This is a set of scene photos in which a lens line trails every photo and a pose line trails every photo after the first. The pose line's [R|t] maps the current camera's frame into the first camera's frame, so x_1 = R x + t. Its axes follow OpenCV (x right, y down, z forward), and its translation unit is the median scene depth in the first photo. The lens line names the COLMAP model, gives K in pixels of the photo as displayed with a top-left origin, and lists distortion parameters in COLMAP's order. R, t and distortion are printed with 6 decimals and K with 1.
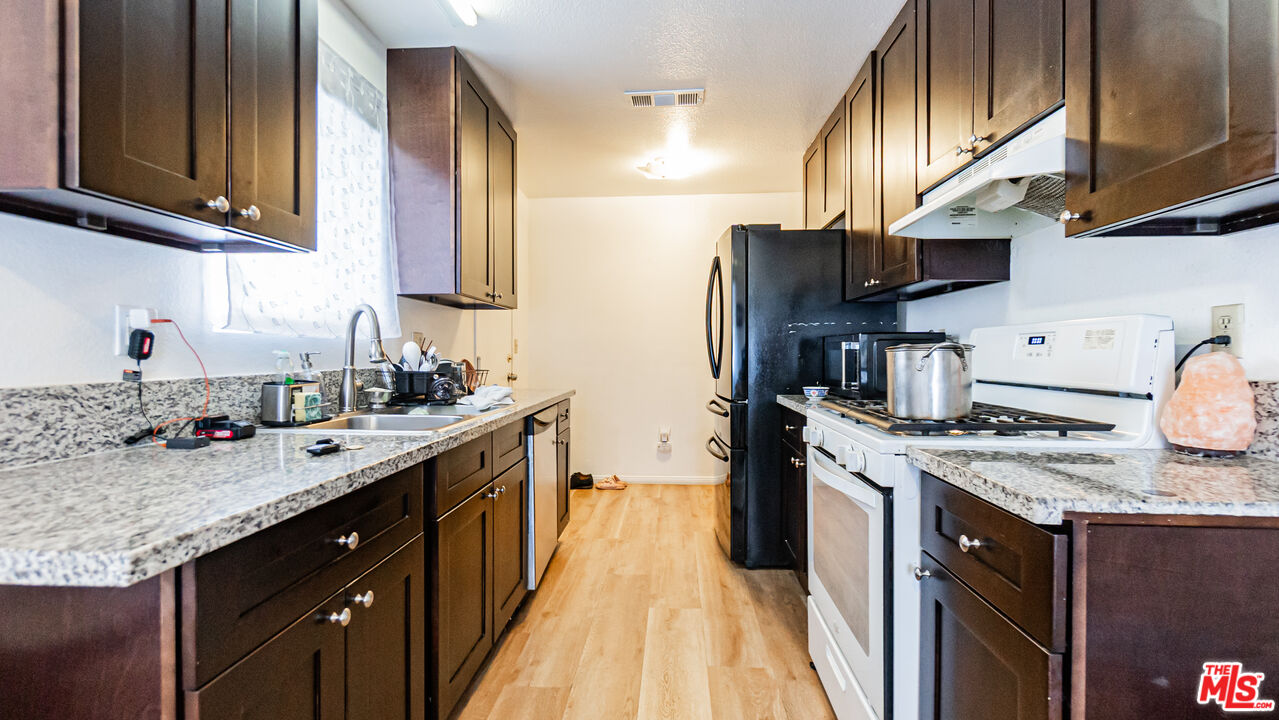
lens RADIAL K [[567.2, 0, 649.3], [0, 567.2, 358.4], [0, 0, 1]] dist [-0.005079, 0.000014]
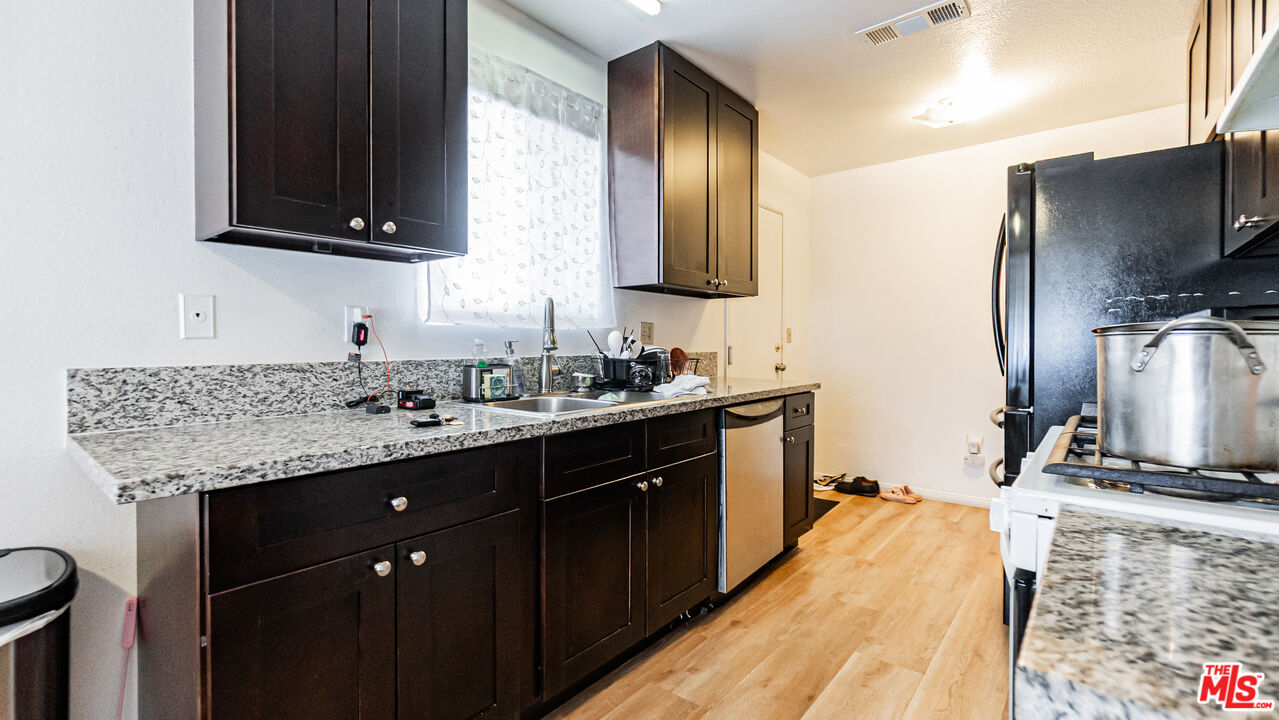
lens RADIAL K [[567.2, 0, 640.3], [0, 567.2, 349.9], [0, 0, 1]] dist [-0.005079, 0.000014]
pose [[0.806848, 0.008045, -0.590705, 0.283790], [-0.006475, 0.999968, 0.004775, 0.001181], [0.590724, -0.000028, 0.806874, 0.189851]]
